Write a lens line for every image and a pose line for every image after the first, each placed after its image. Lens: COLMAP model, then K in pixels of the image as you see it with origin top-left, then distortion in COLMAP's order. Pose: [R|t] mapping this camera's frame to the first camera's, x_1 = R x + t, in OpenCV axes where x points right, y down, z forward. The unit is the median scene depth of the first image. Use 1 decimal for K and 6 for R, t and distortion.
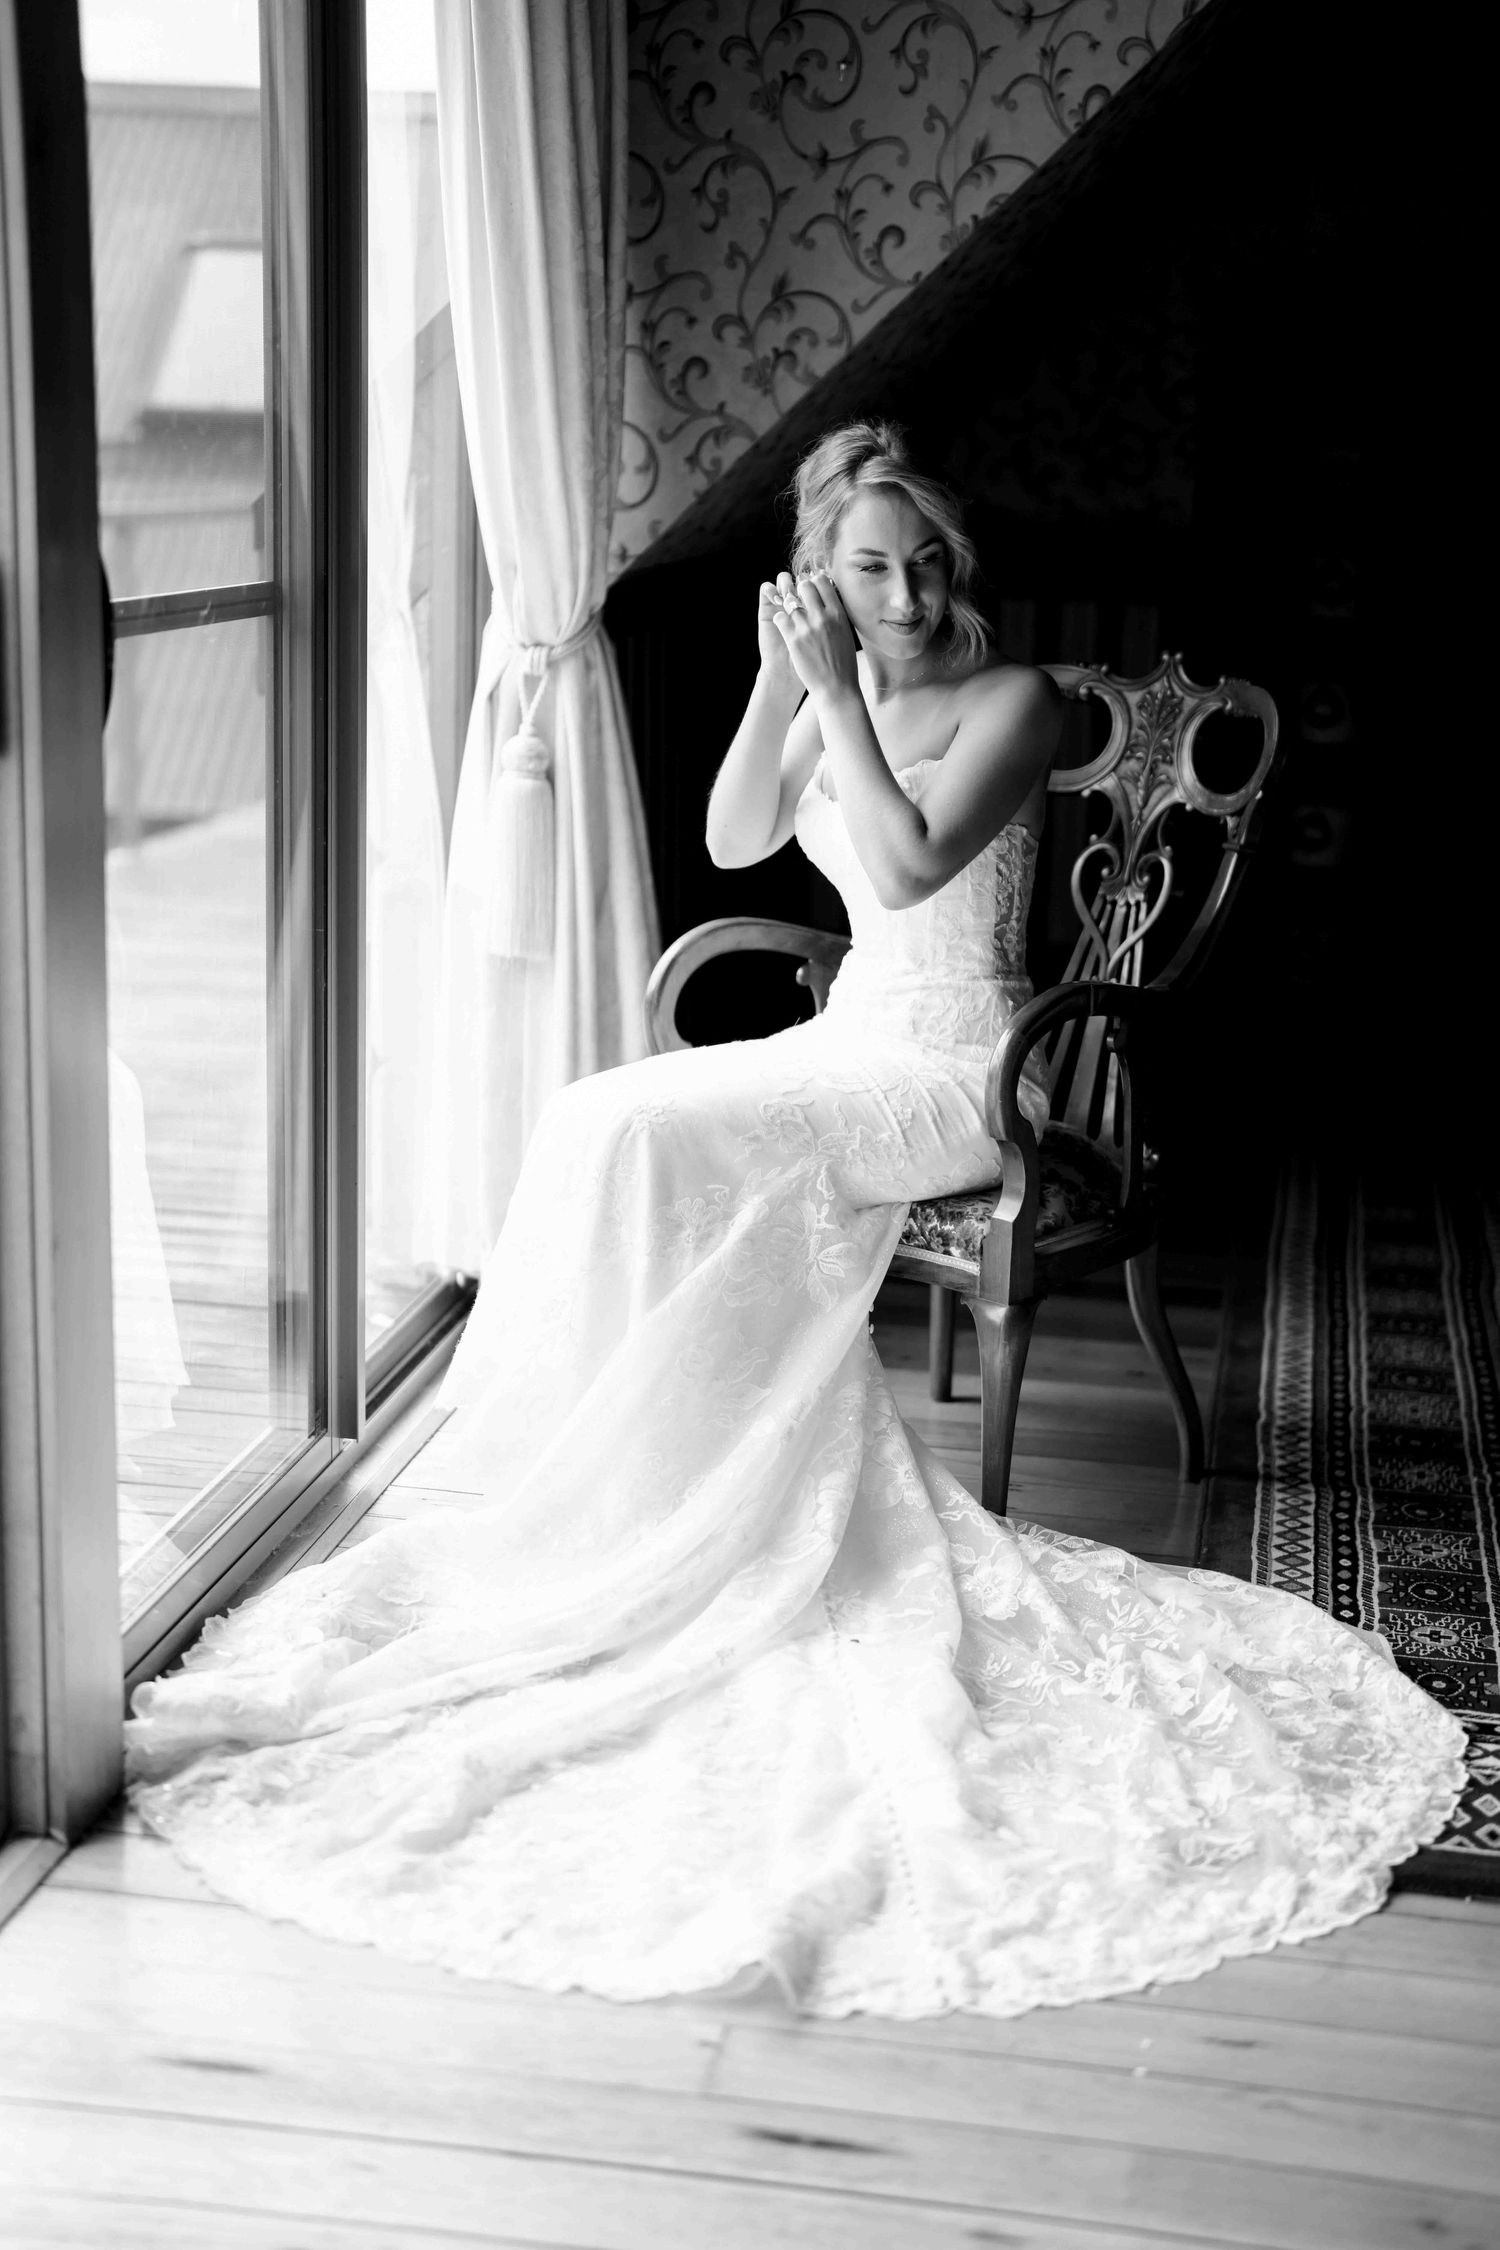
lens RADIAL K [[3292.9, 0, 750.0], [0, 3292.9, 1125.0], [0, 0, 1]] dist [-0.173627, 1.549676]
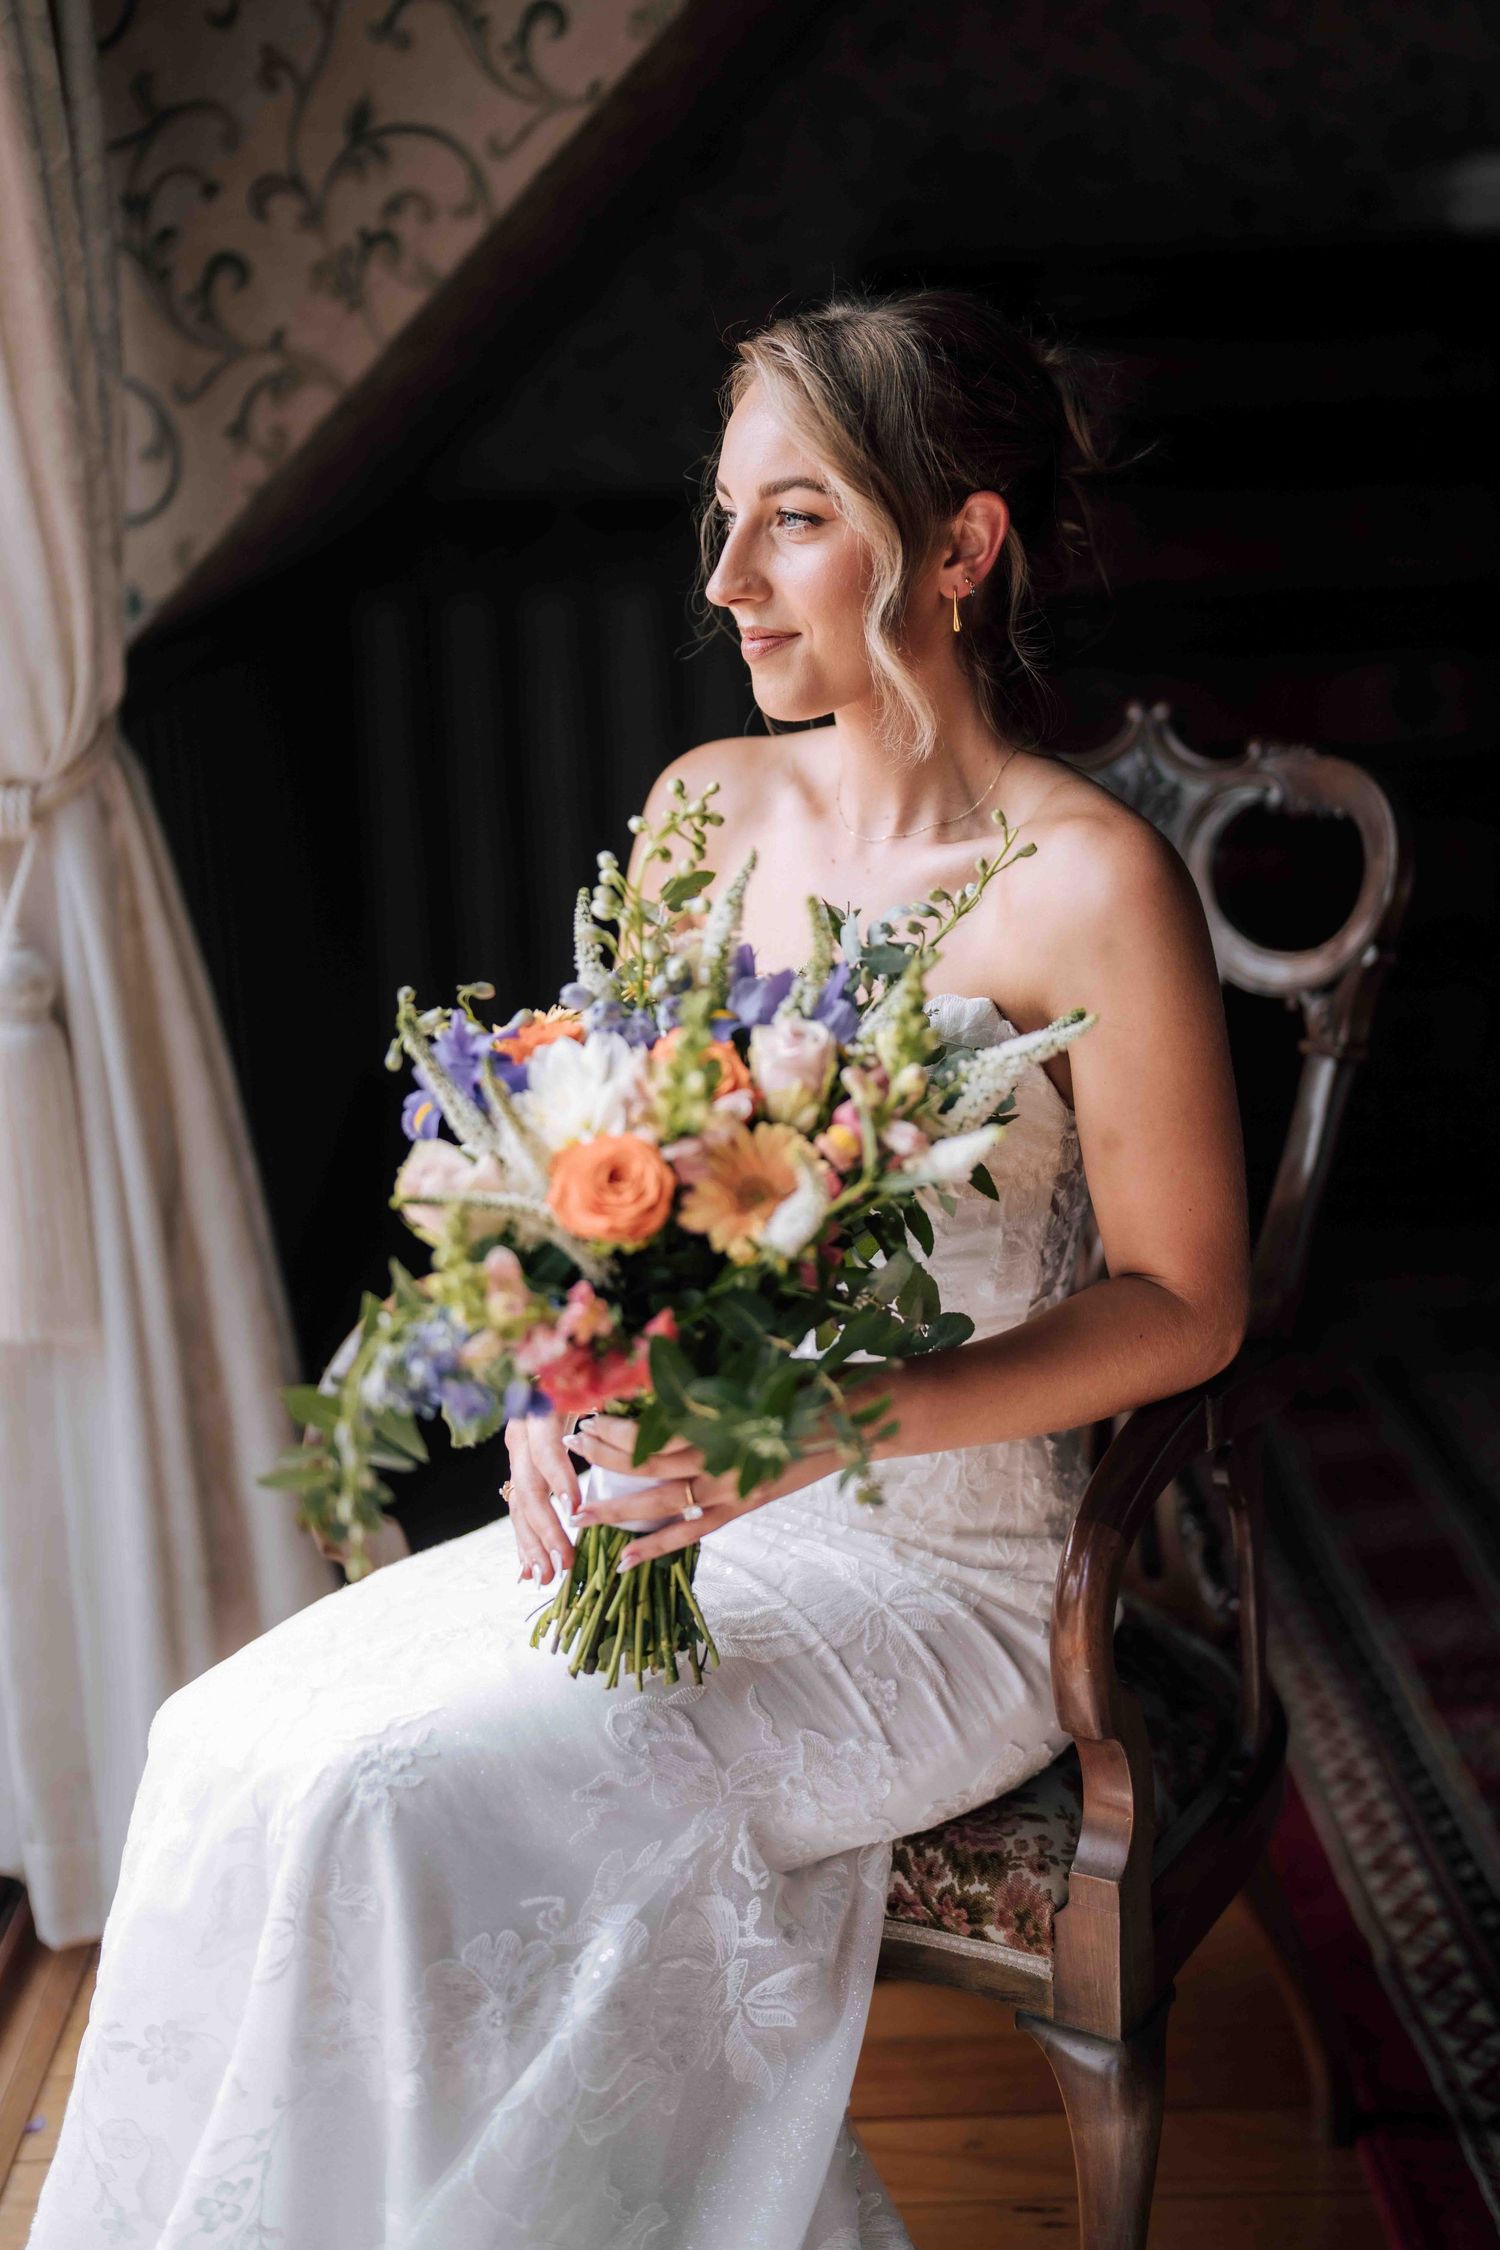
lens RADIAL K [[3292.9, 0, 750.0], [0, 3292.9, 1125.0], [0, 0, 1]] dist [-0.173627, 1.549676]
pose [[0.980634, -0.107663, 0.163601, -0.038865], [0.105747, 0.994184, 0.020402, -0.086615], [-0.164846, -0.002706, 0.986316, 0.429387]]
